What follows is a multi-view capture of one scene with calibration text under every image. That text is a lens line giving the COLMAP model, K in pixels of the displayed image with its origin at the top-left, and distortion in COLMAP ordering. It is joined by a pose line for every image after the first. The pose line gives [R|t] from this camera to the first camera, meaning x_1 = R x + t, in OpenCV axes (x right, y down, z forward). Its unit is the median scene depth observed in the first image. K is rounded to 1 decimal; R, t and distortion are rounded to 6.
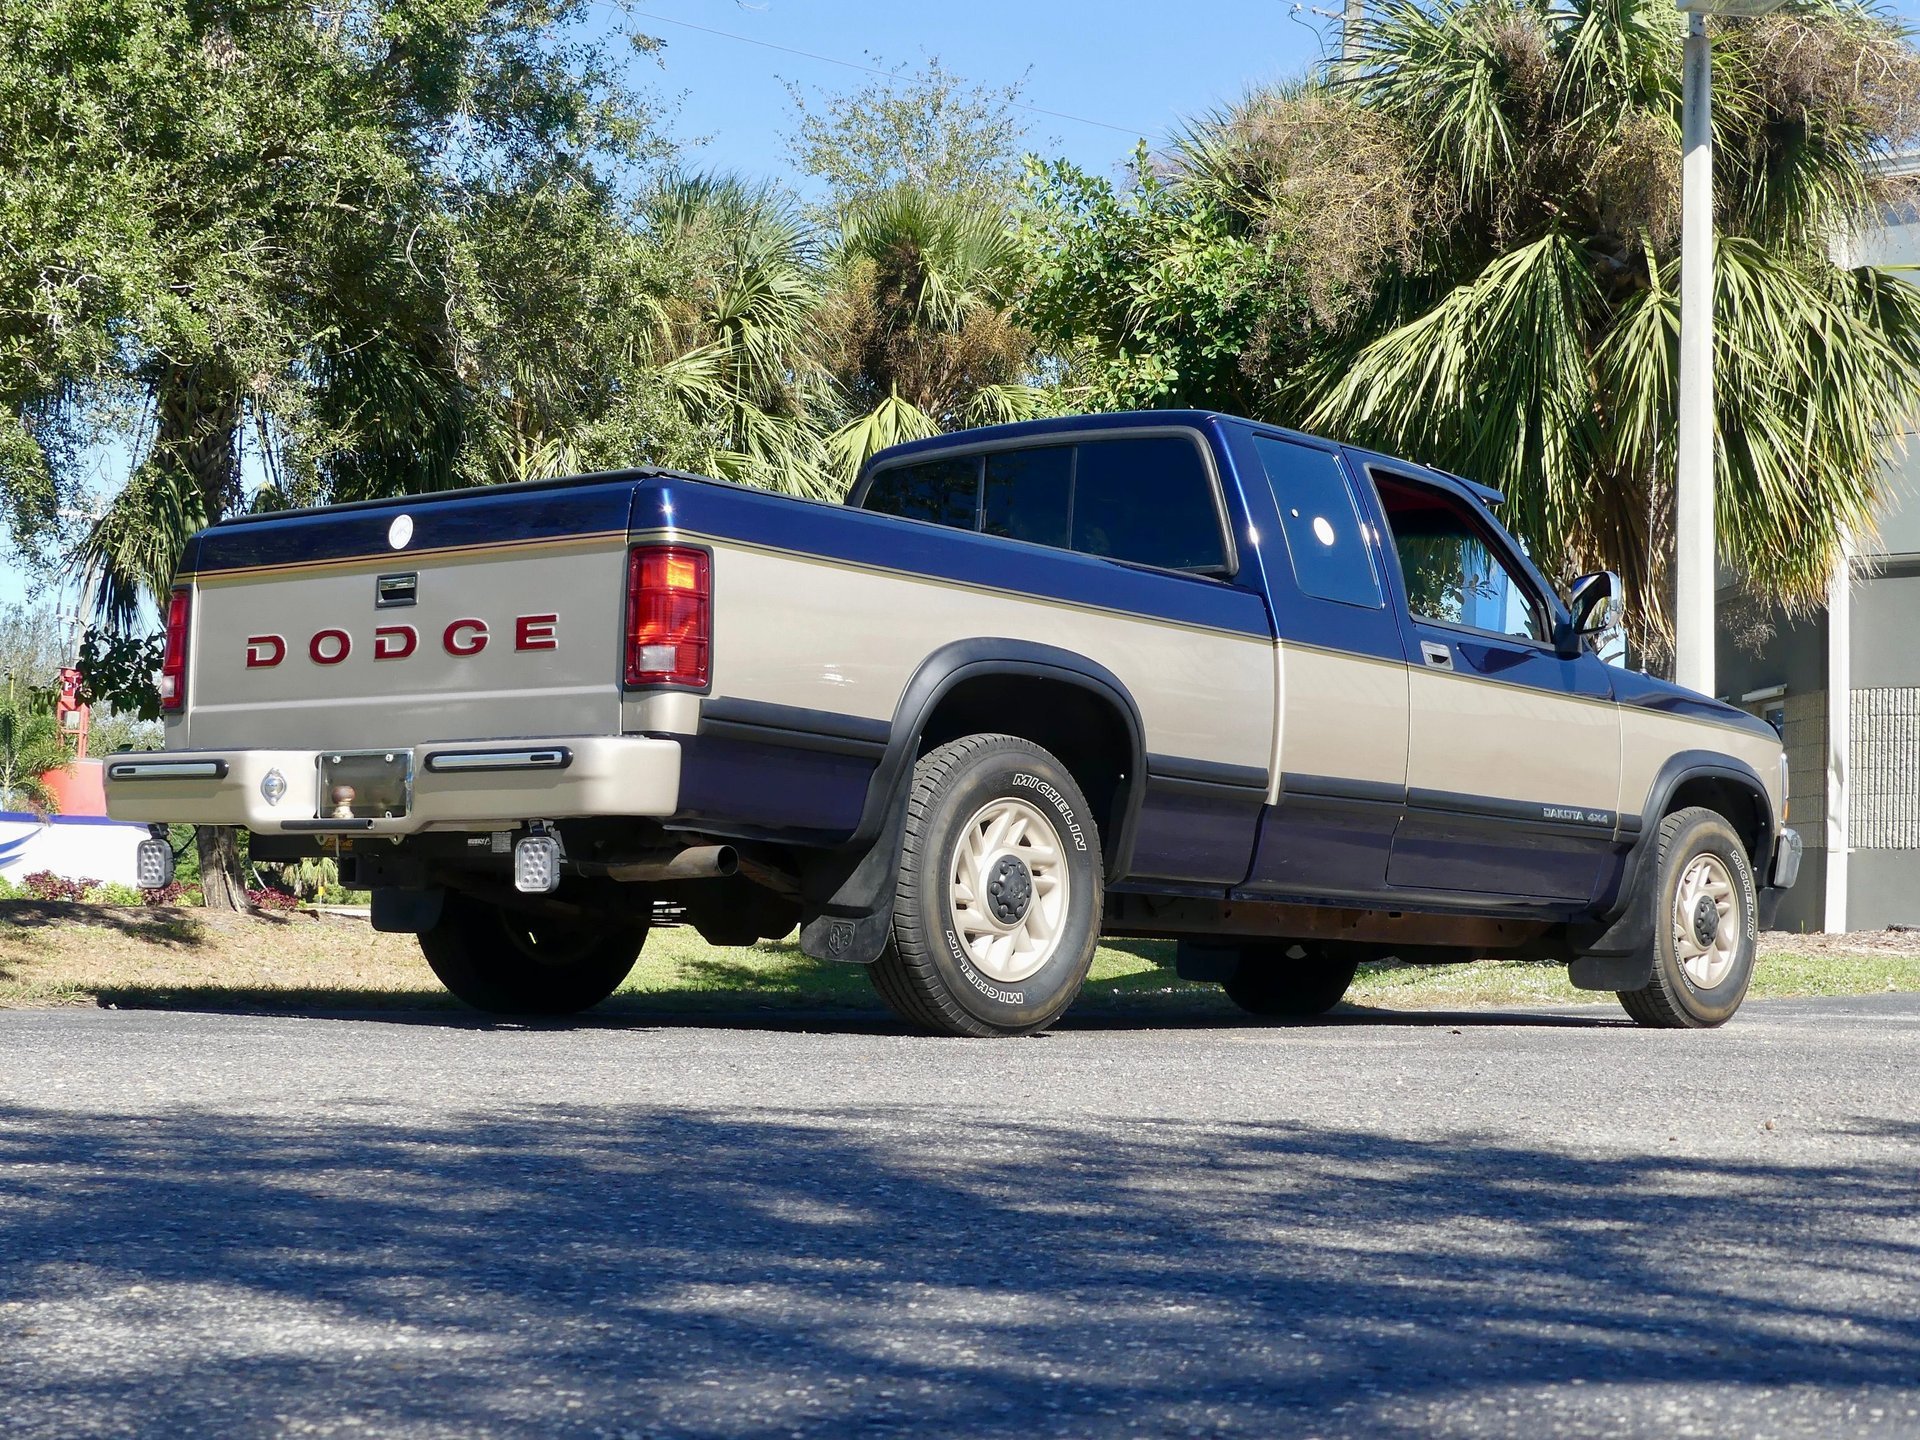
lens RADIAL K [[3152.3, 0, 1020.8], [0, 3152.3, 723.4], [0, 0, 1]] dist [-0.025148, 0.015355]
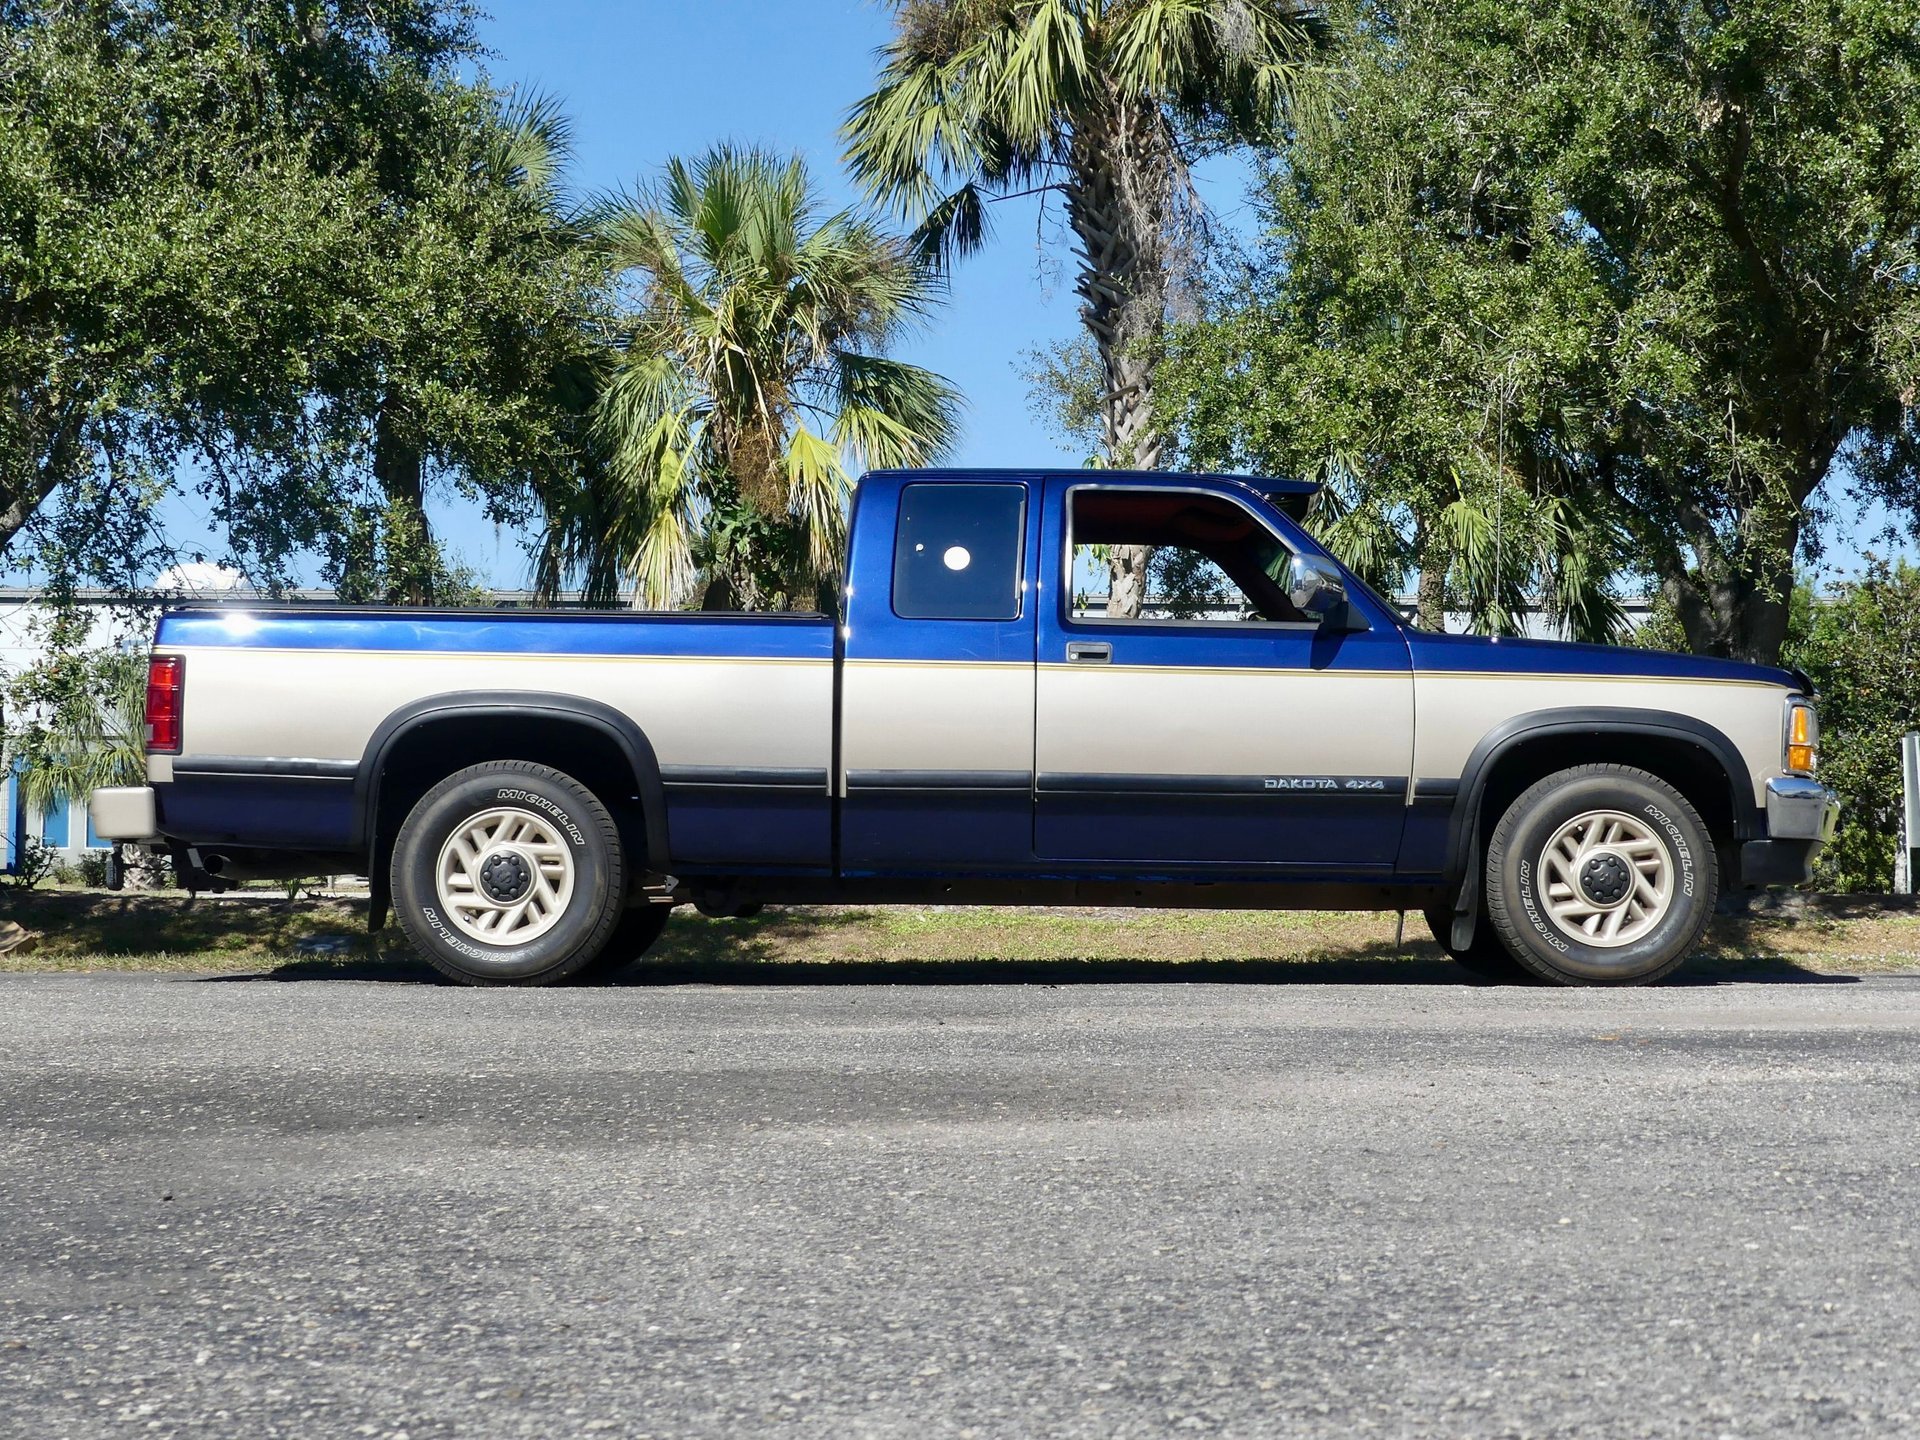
lens RADIAL K [[3113.3, 0, 962.8], [0, 3113.3, 837.1], [0, 0, 1]] dist [0.038692, -0.751589]
pose [[0.635661, -0.043756, -0.770728, 1.141942], [0.067168, 0.997741, -0.001247, 0.050753], [0.769041, -0.050975, 0.637164, 0.305222]]
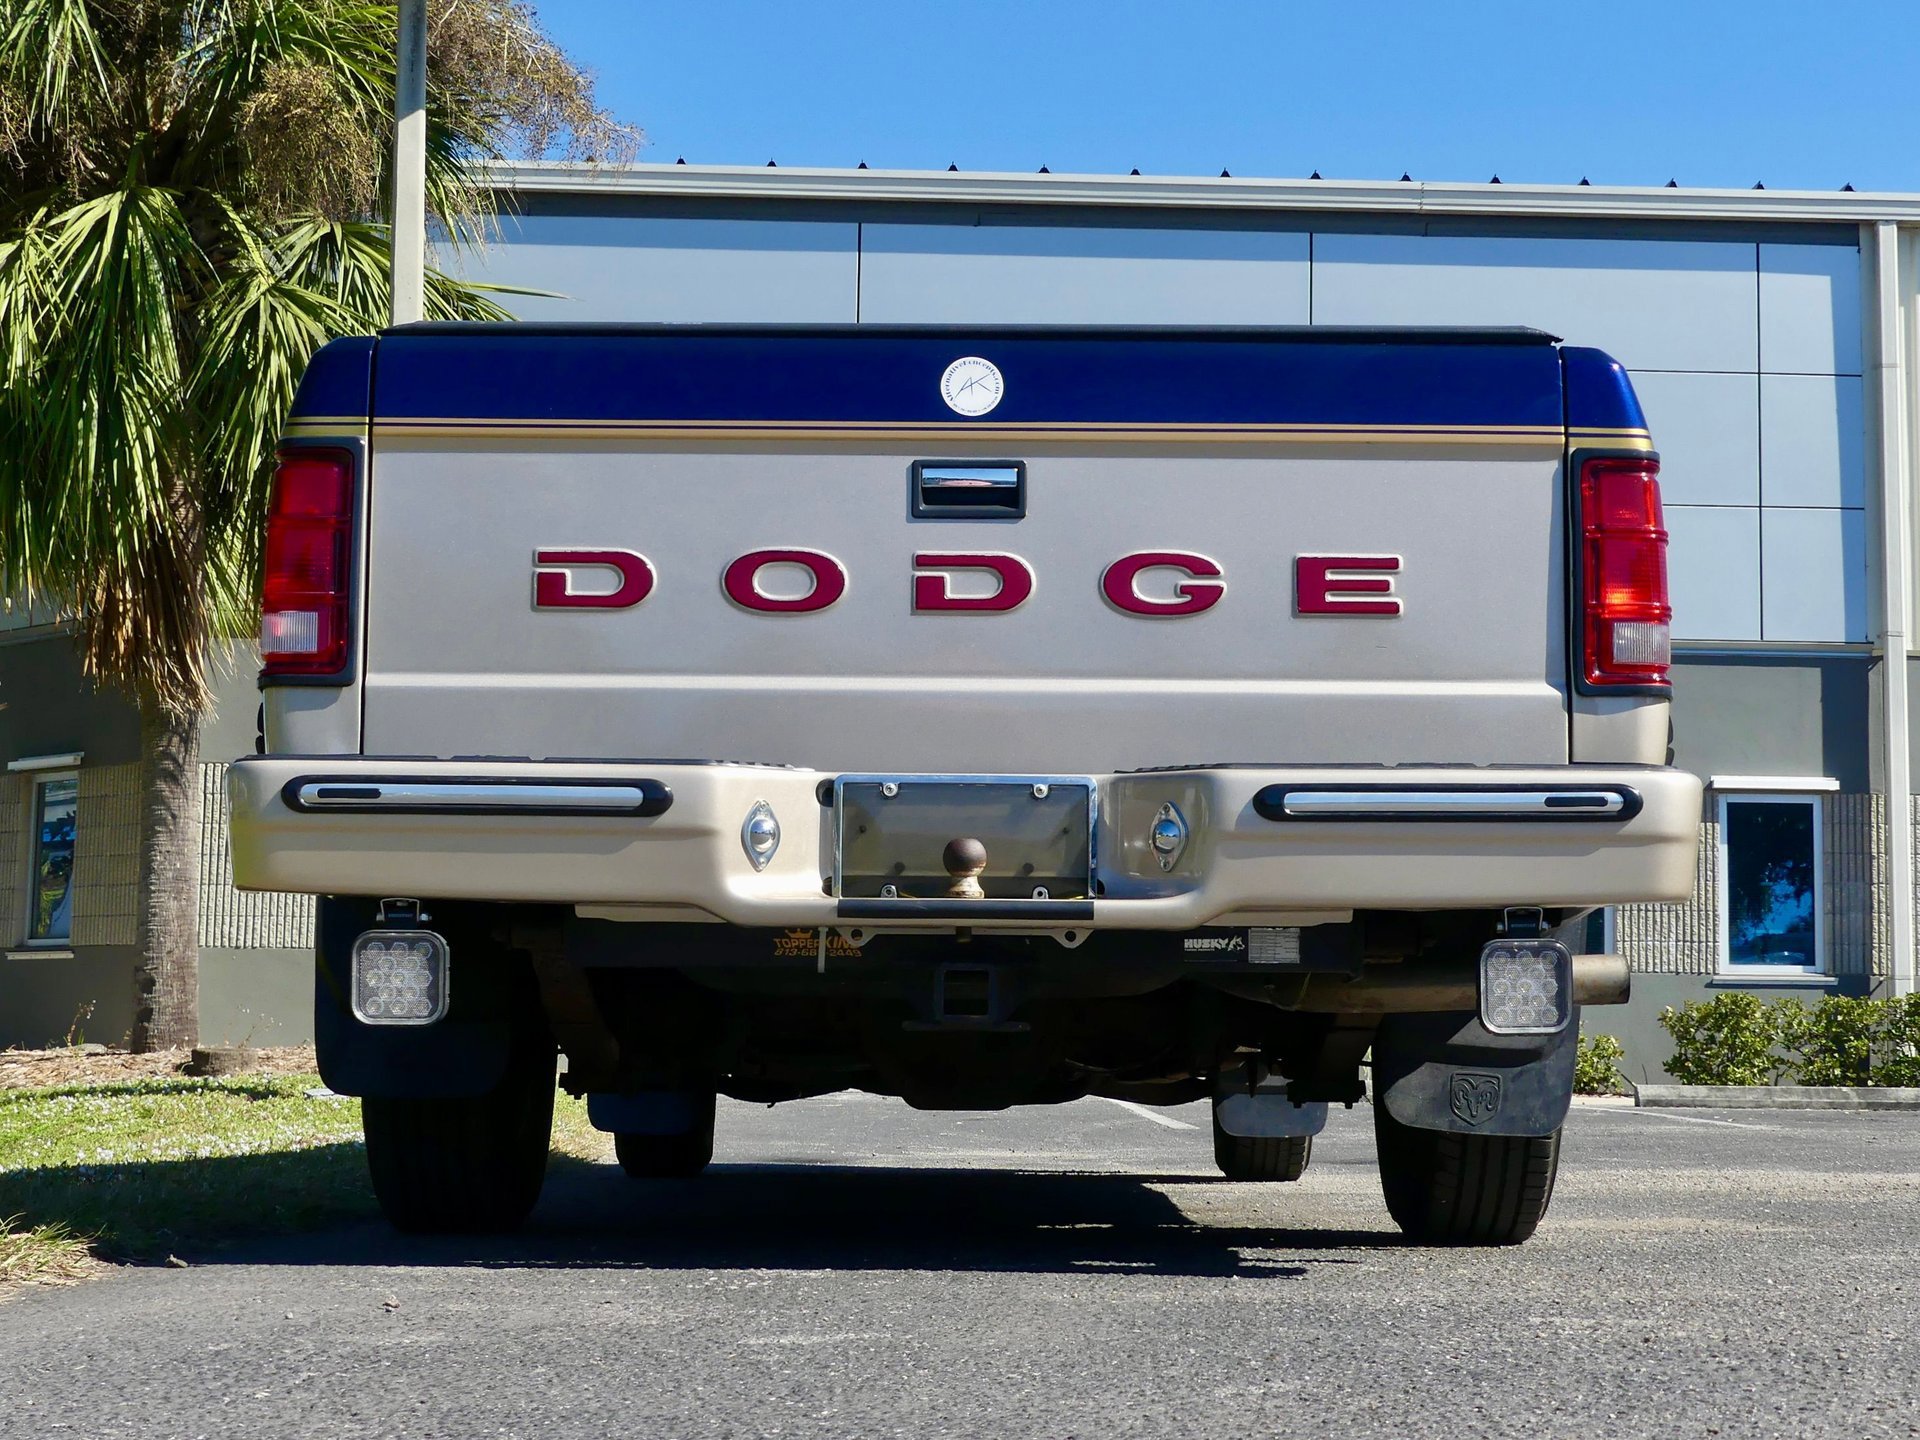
lens RADIAL K [[3340.5, 0, 957.5], [0, 3340.5, 936.3], [0, 0, 1]] dist [-0.029939, 0.012323]
pose [[0.761113, 0.013944, 0.648469, -0.559205], [-0.035484, 0.999167, 0.020163, 0.023853], [-0.647648, -0.038357, 0.760974, 0.527778]]
